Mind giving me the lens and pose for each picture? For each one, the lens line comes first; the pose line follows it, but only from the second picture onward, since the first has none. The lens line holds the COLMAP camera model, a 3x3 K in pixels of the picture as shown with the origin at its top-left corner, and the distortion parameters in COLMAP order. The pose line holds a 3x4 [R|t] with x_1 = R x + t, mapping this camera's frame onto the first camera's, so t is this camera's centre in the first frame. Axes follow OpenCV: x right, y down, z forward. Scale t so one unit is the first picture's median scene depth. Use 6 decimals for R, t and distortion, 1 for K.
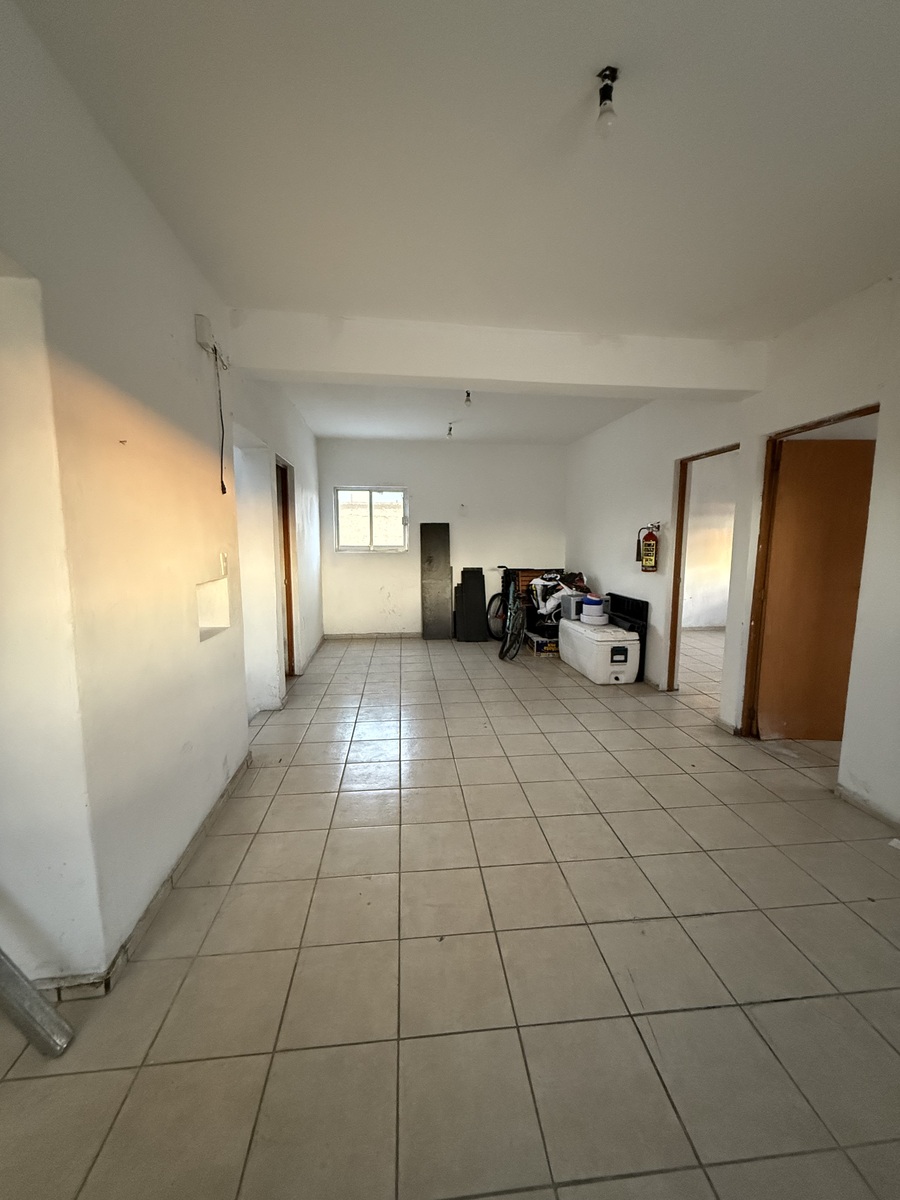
lens RADIAL K [[478.6, 0, 452.8], [0, 478.6, 601.3], [0, 0, 1]] dist [-0.000422, 0.000084]
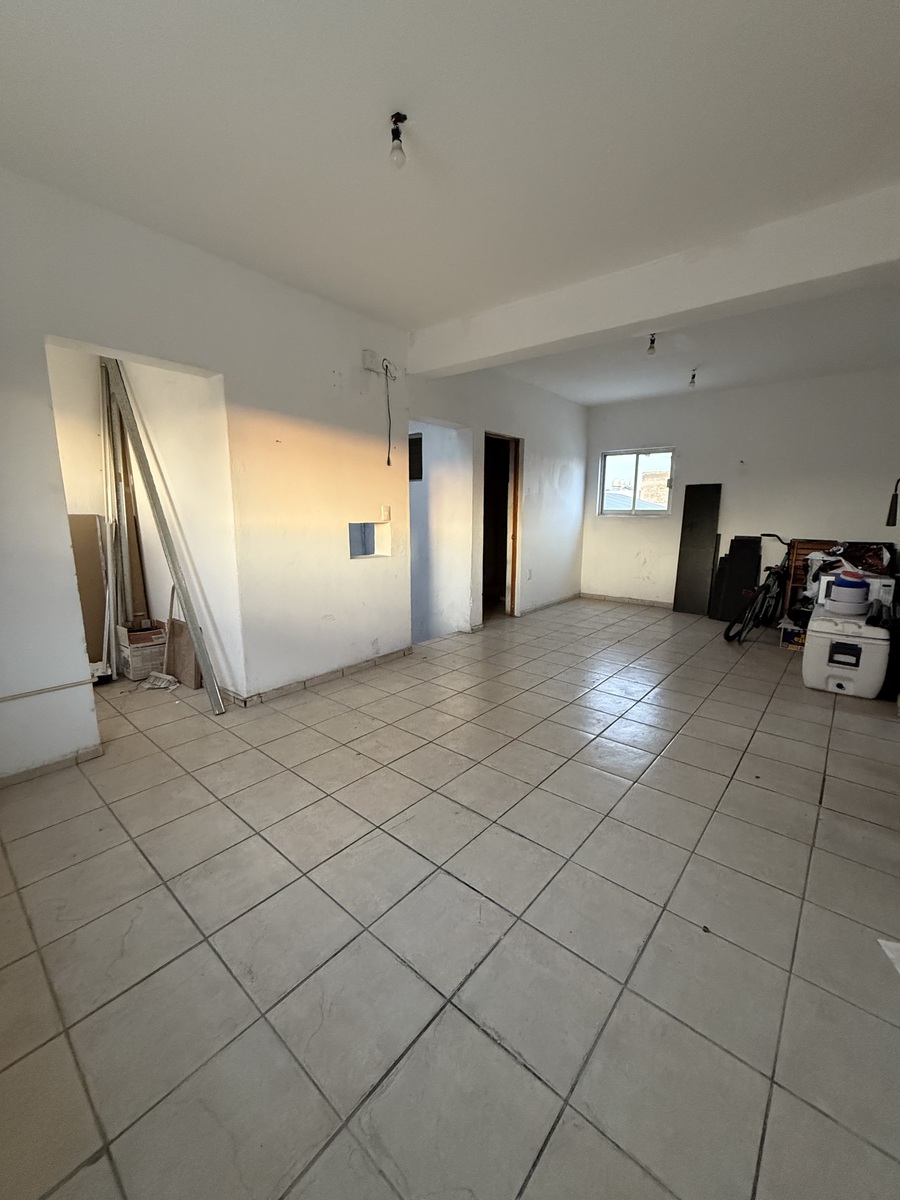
lens RADIAL K [[478.6, 0, 452.8], [0, 478.6, 601.3], [0, 0, 1]] dist [-0.000422, 0.000084]
pose [[0.689771, 0.135341, -0.711266, 0.354907], [-0.096212, 0.990795, 0.095225, 0.015402], [0.717607, 0.002749, 0.696443, 0.046674]]
